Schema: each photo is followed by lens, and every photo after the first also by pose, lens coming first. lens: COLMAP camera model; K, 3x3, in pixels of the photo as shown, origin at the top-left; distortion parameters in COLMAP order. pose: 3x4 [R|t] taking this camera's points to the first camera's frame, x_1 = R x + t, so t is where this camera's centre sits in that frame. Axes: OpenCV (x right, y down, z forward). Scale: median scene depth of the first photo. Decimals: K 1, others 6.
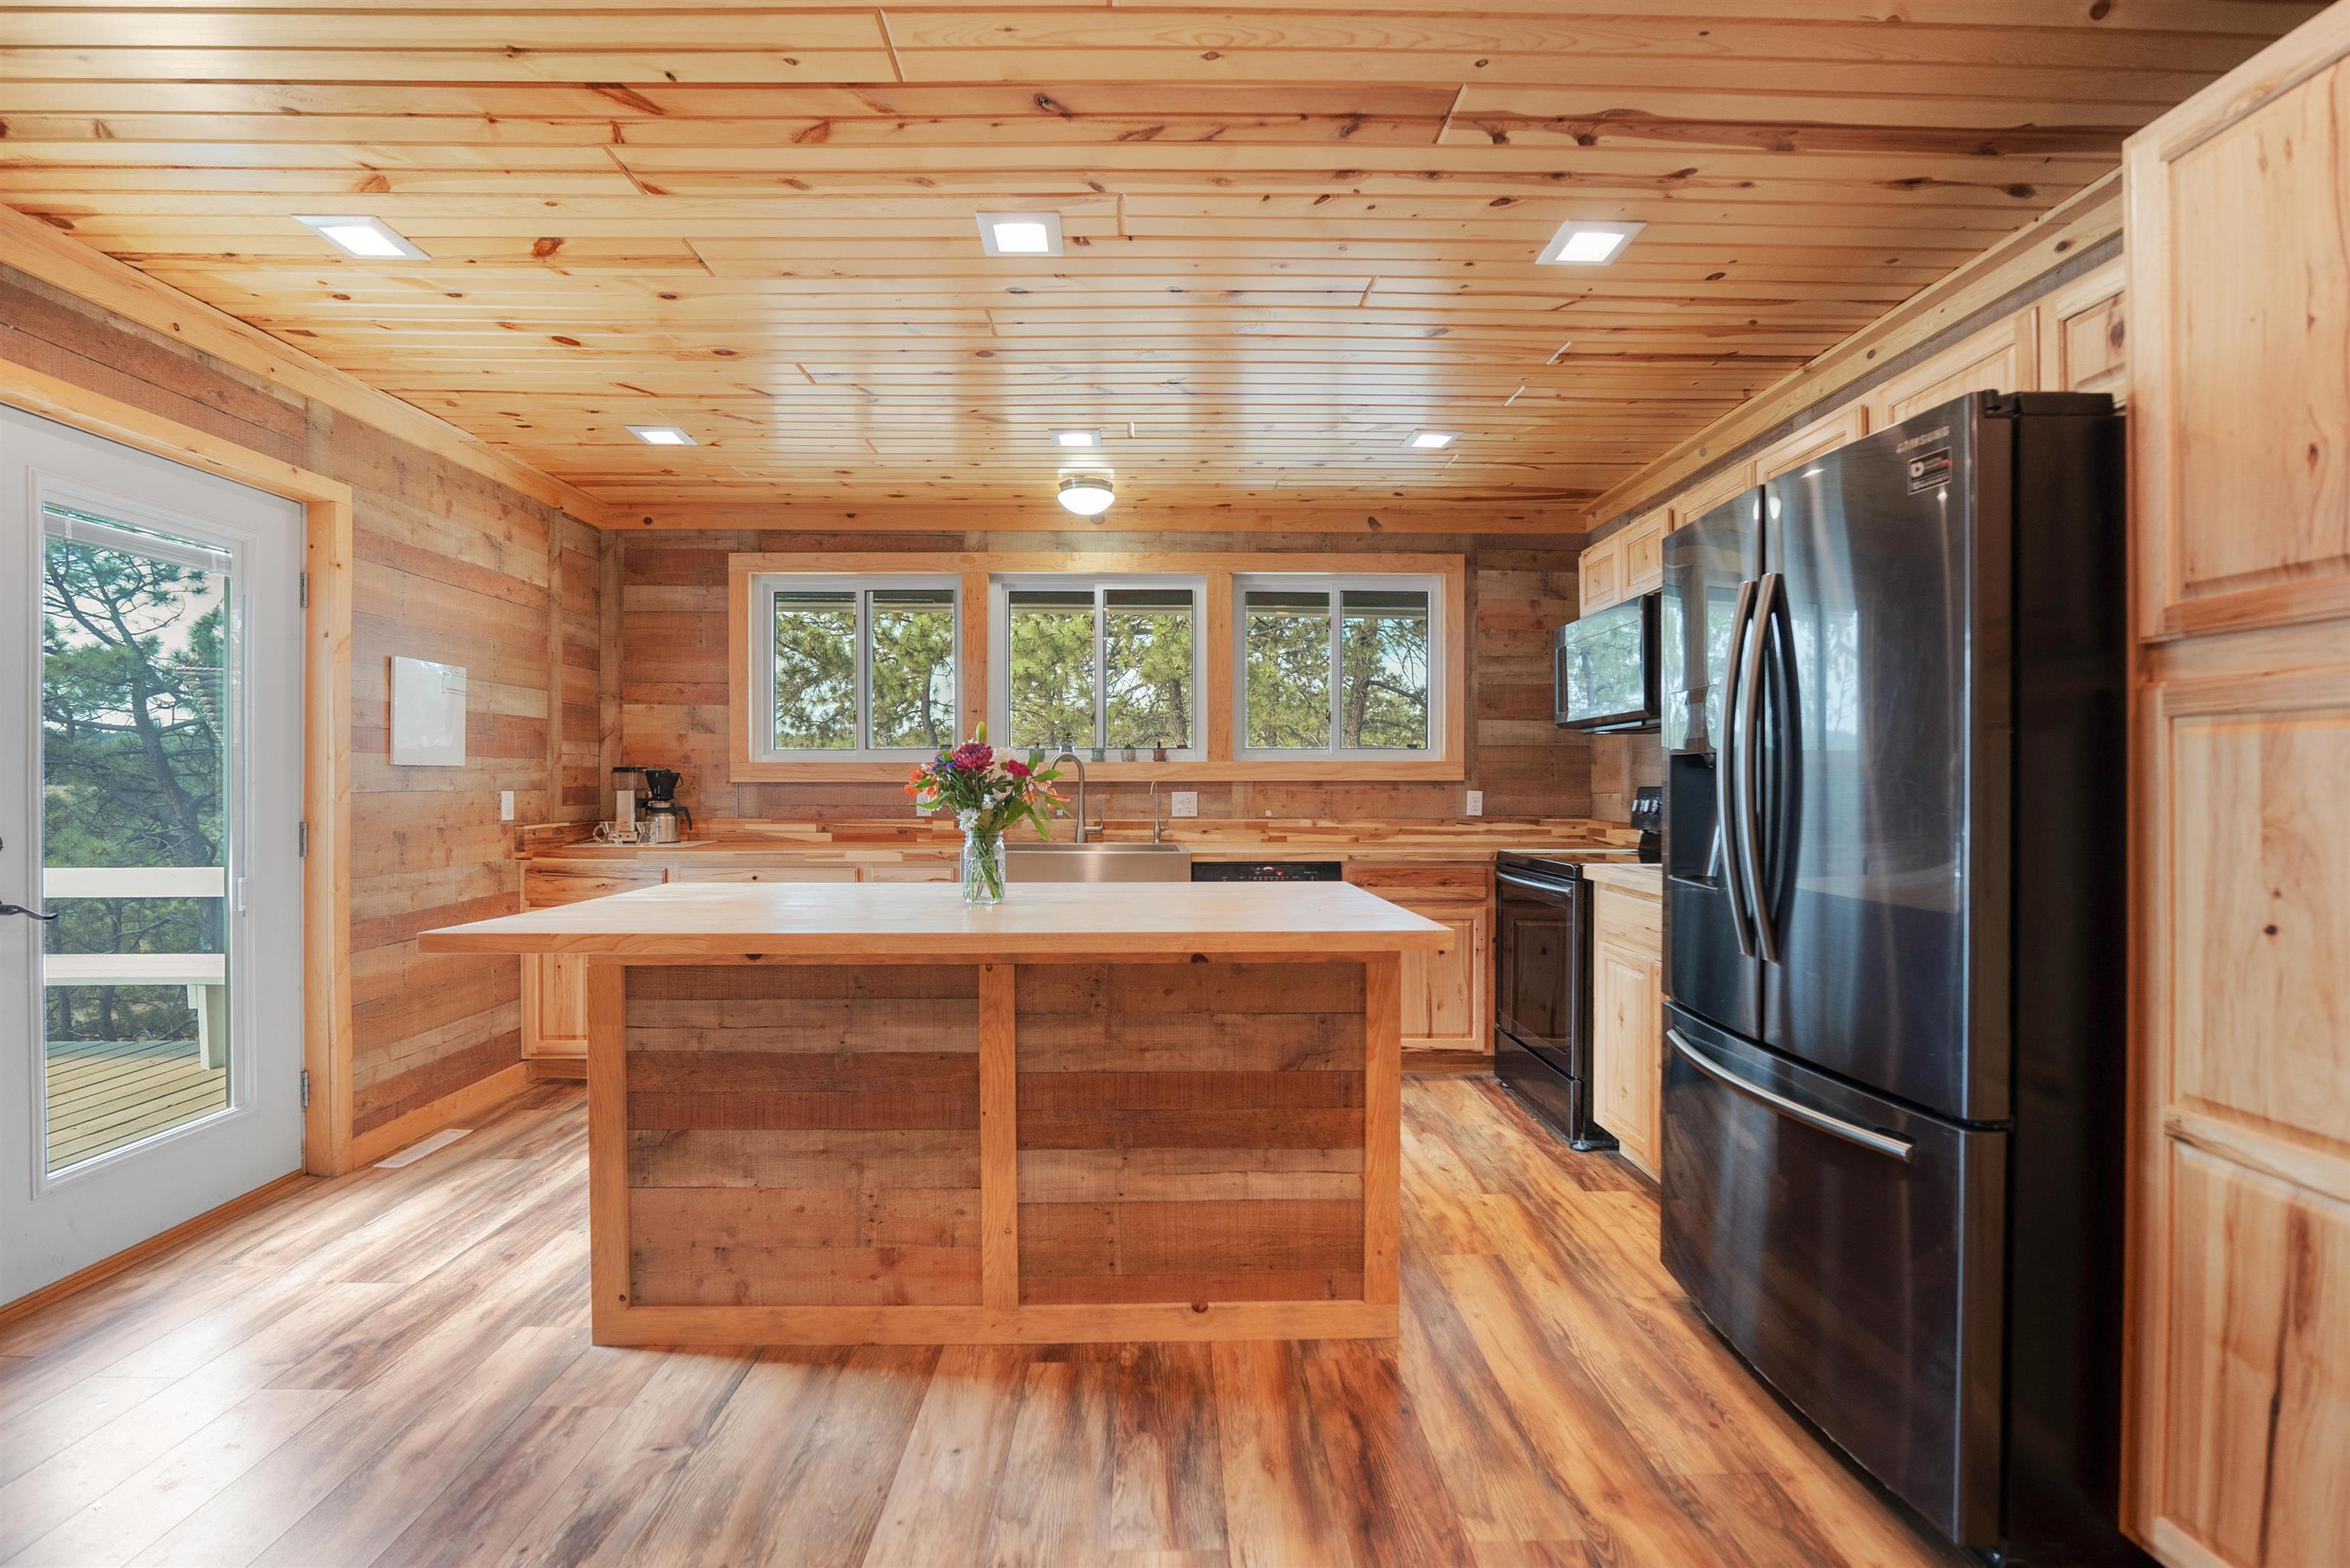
lens RADIAL K [[1038.6, 0, 1140.5], [0, 1038.6, 790.0], [0, 0, 1]] dist [-0.023495, 0.003942]
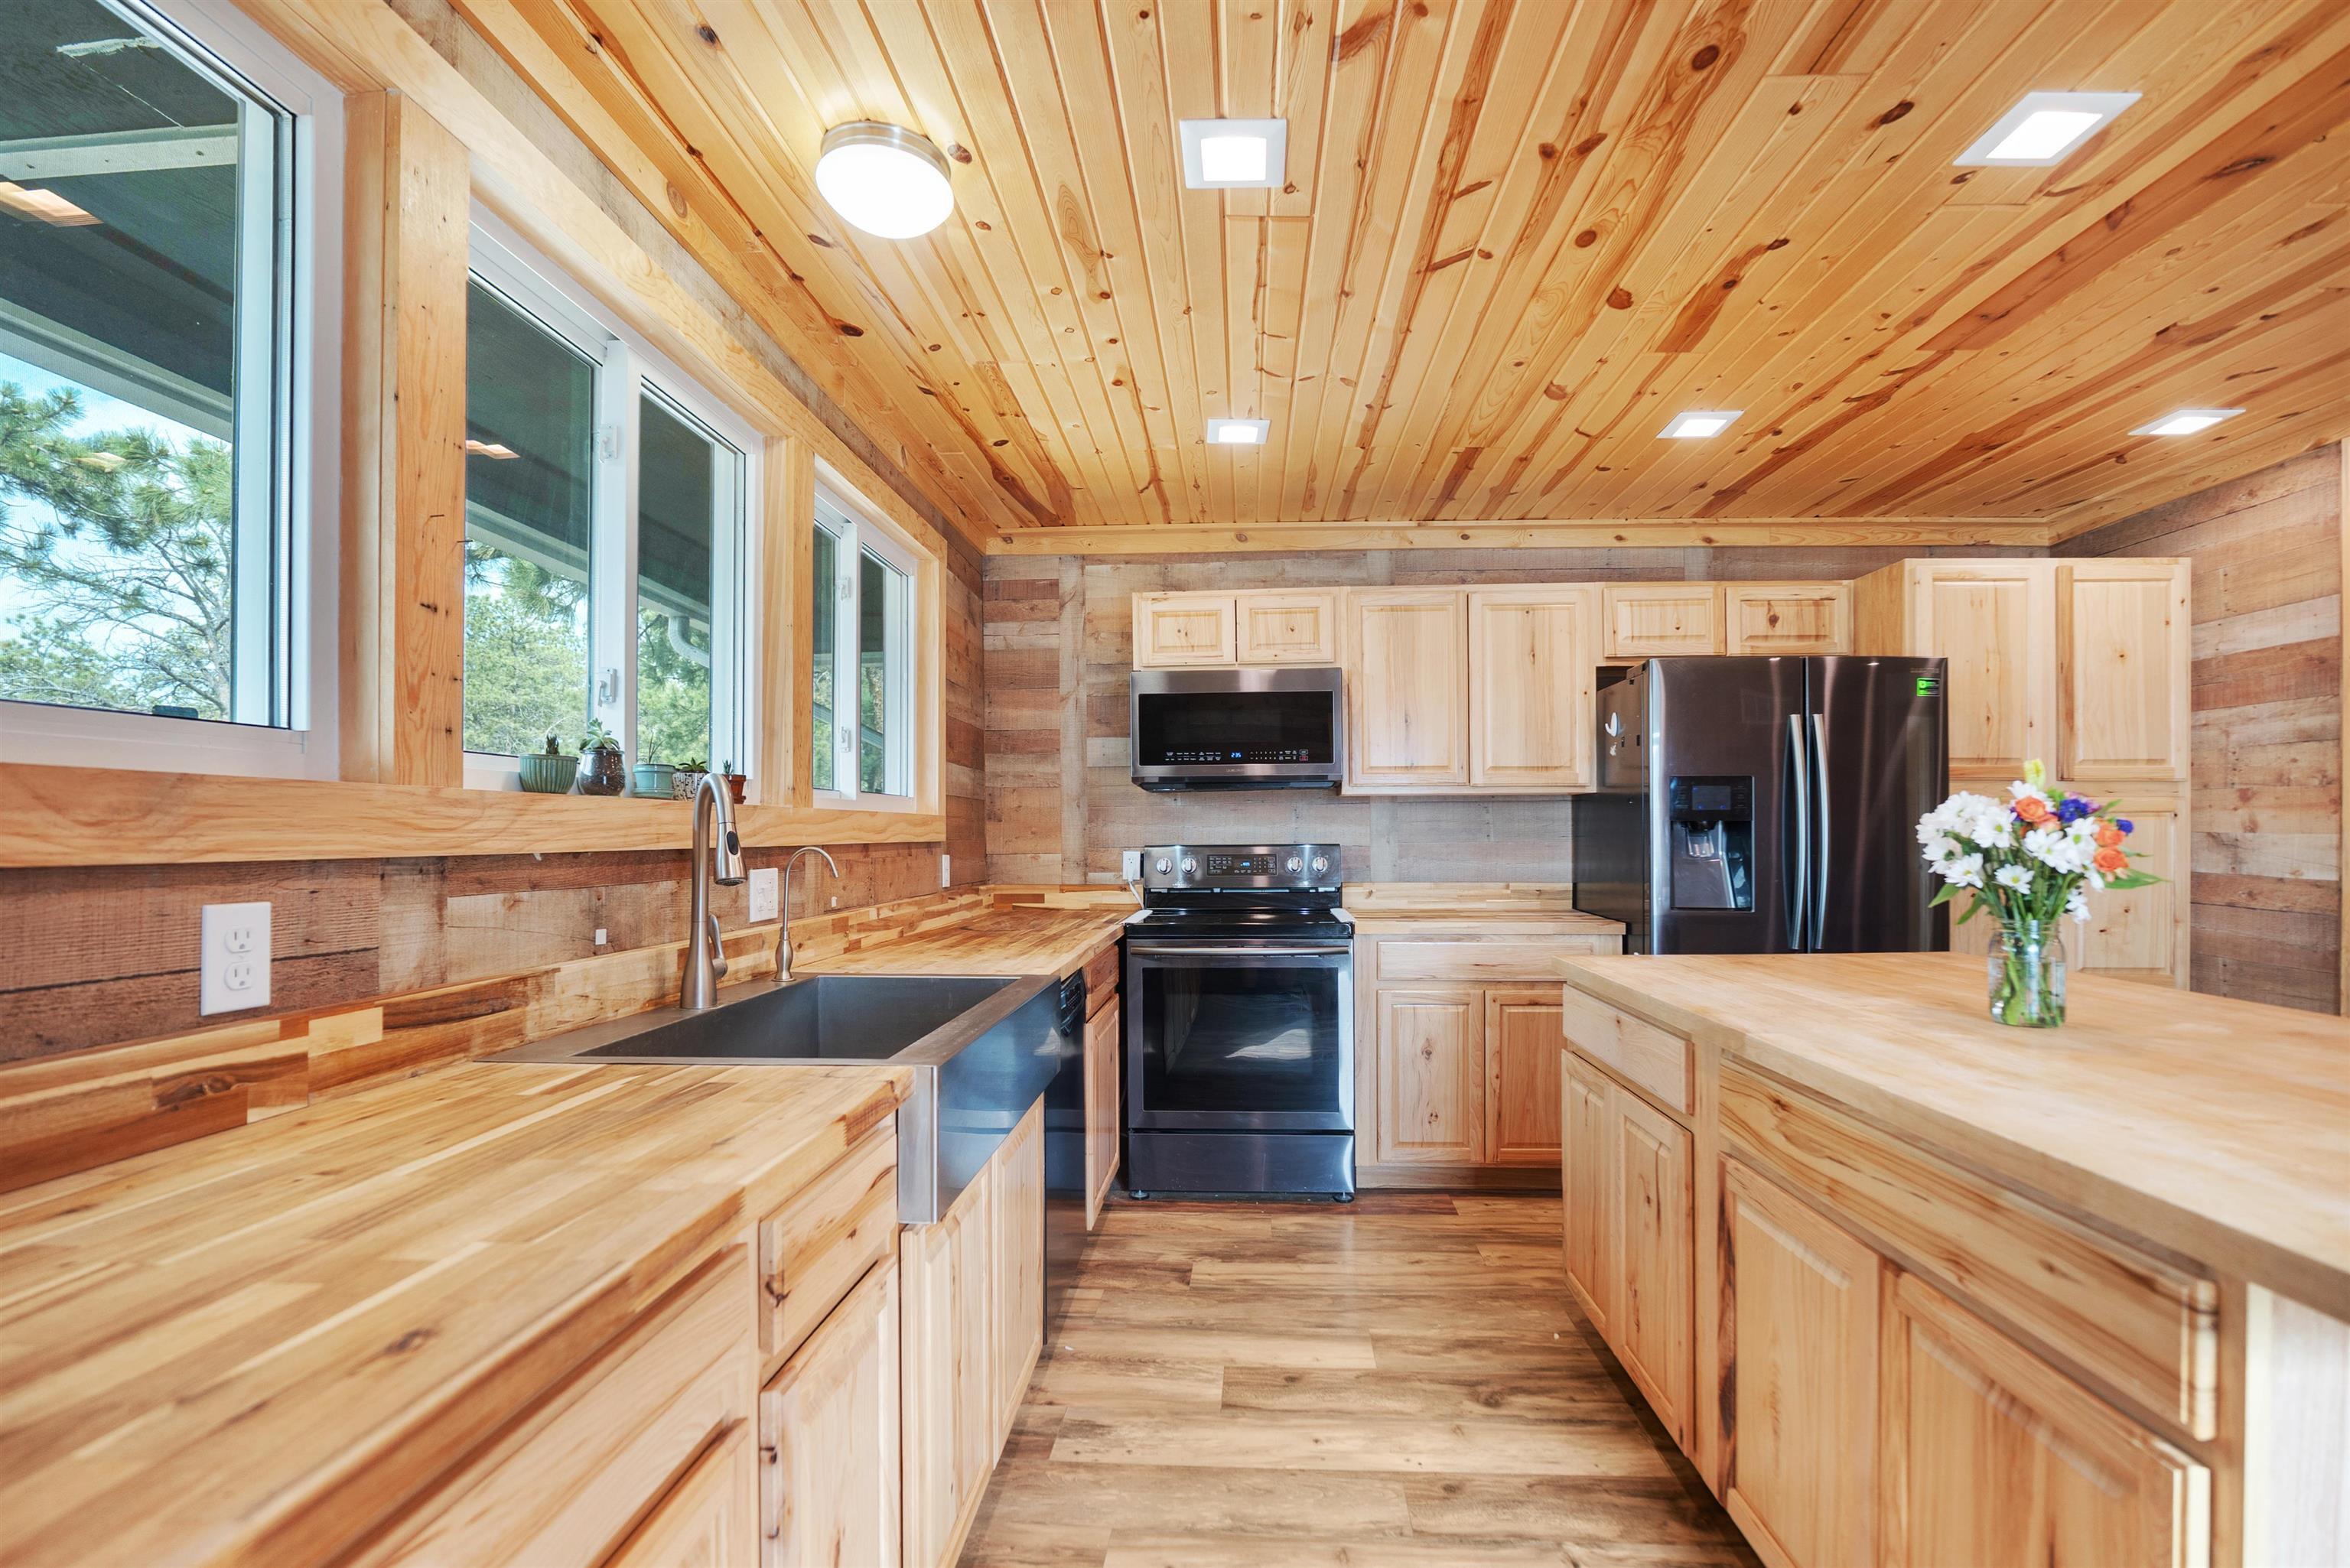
lens RADIAL K [[1038.6, 0, 1202.2], [0, 1038.6, 826.4], [0, 0, 1]] dist [-0.023495, 0.003942]
pose [[0.033138, 0.009232, 0.999408, -0.684149], [0.011491, 0.999888, -0.009617, -0.016806], [-0.999385, 0.011802, 0.033028, 1.236117]]
